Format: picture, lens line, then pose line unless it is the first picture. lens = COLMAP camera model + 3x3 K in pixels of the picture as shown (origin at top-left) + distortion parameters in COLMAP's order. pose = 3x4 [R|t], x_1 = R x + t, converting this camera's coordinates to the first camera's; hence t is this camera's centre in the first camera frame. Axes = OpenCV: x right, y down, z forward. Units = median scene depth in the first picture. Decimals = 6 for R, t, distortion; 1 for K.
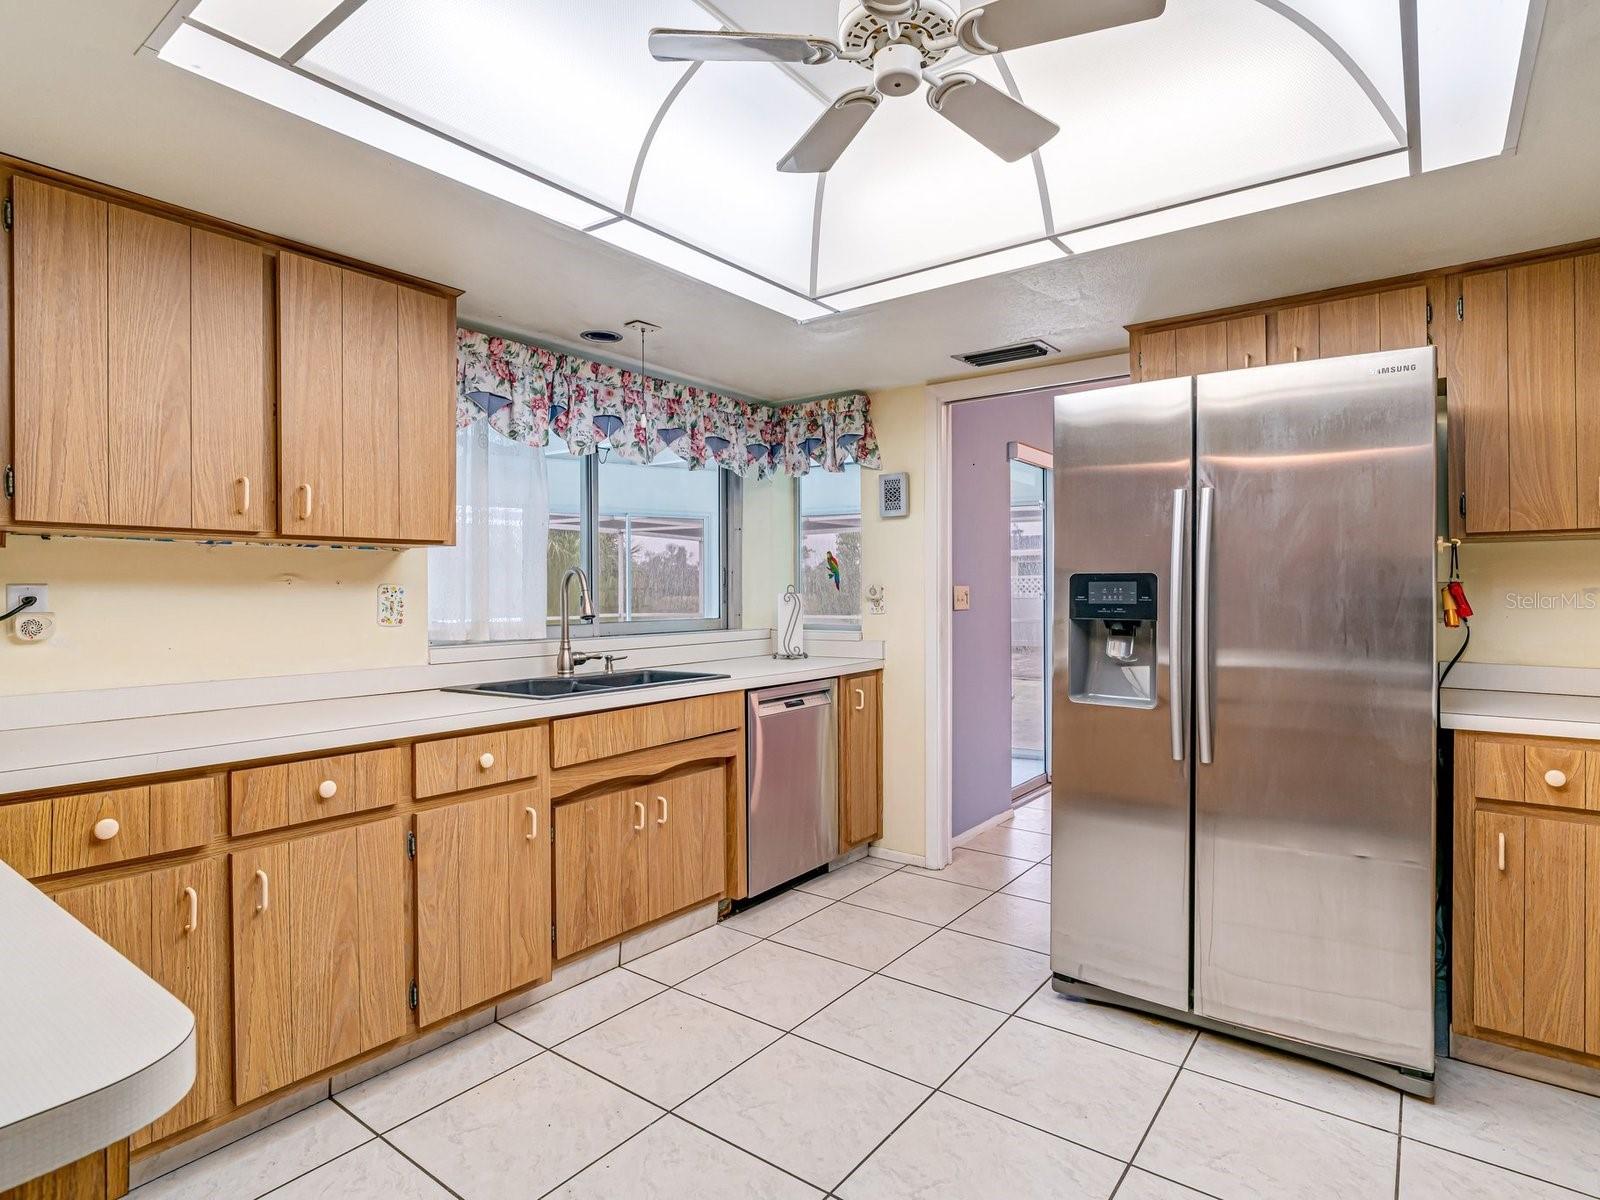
lens RADIAL K [[849.6, 0, 789.6], [0, 849.6, 593.4], [0, 0, 1]] dist [-0.018972, 0.006577]
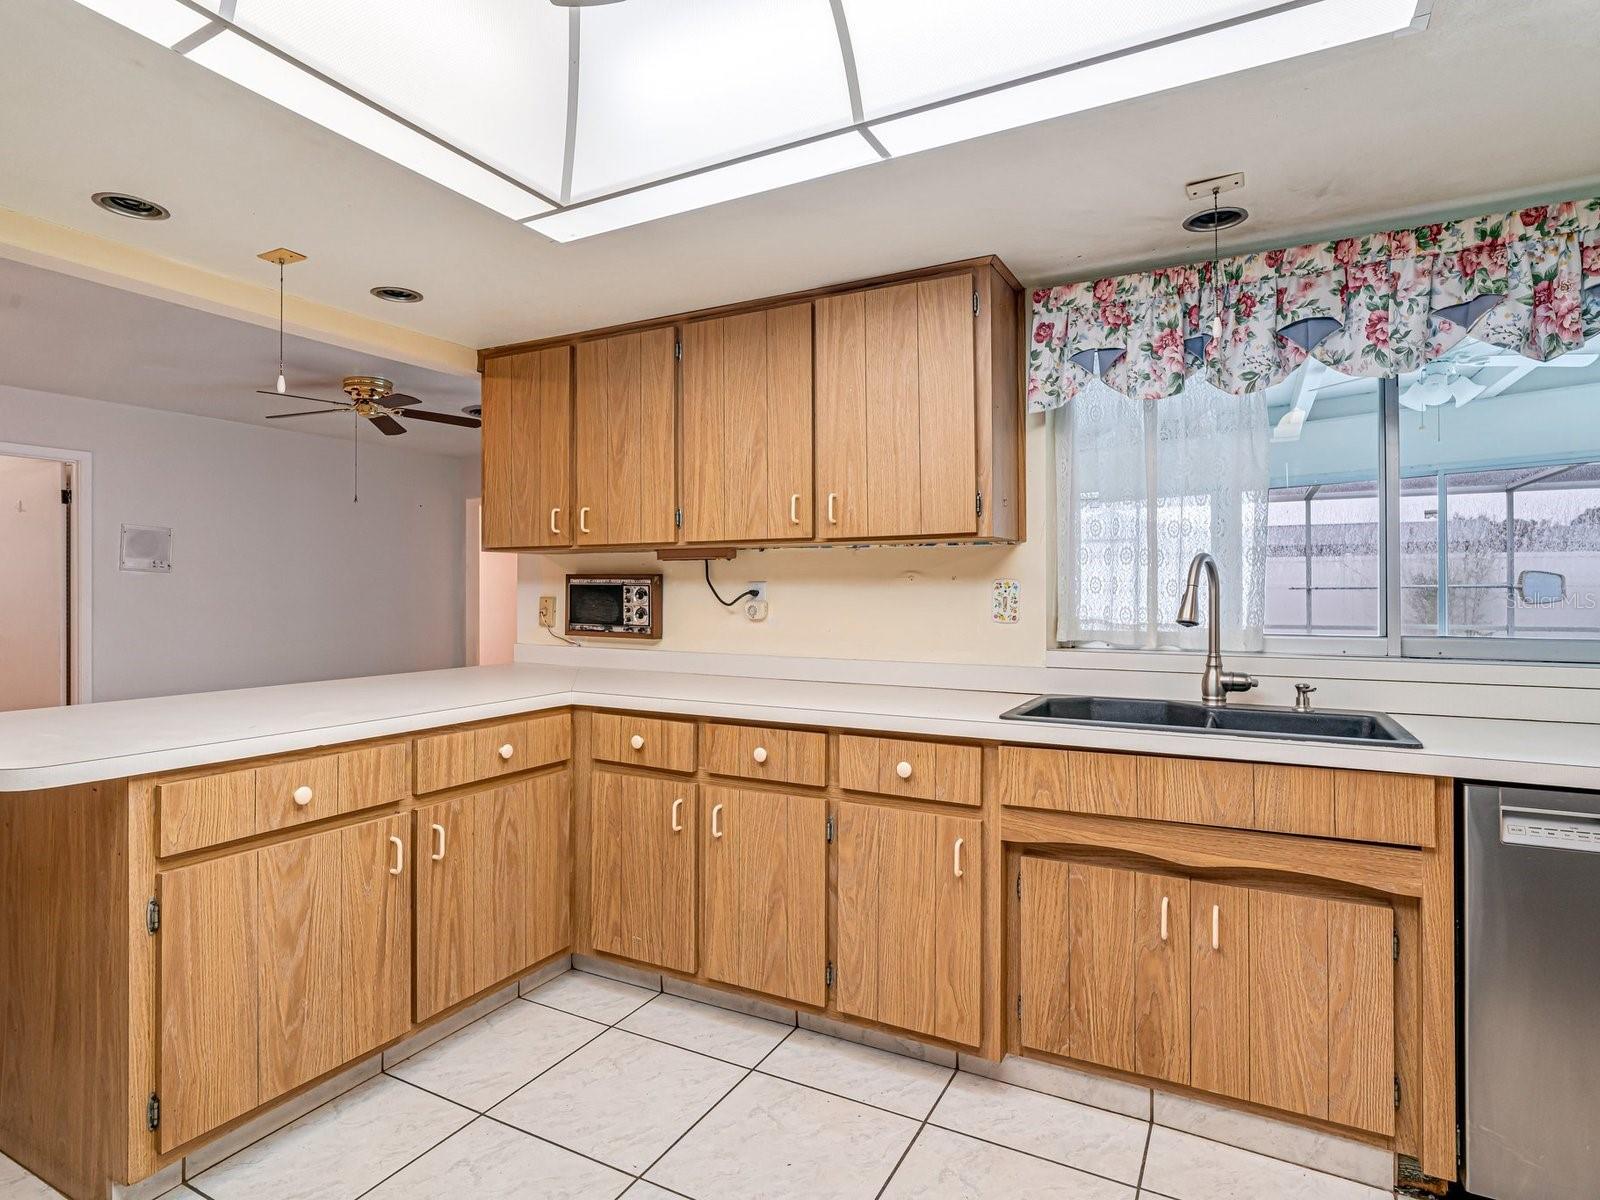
lens RADIAL K [[849.6, 0, 795.5], [0, 849.6, 585.8], [0, 0, 1]] dist [-0.018972, 0.006577]
pose [[0.163960, 0.000278, -0.986467, 0.440941], [-0.002930, 0.999996, -0.000205, -0.002434], [0.986463, 0.002924, 0.163960, 0.600096]]
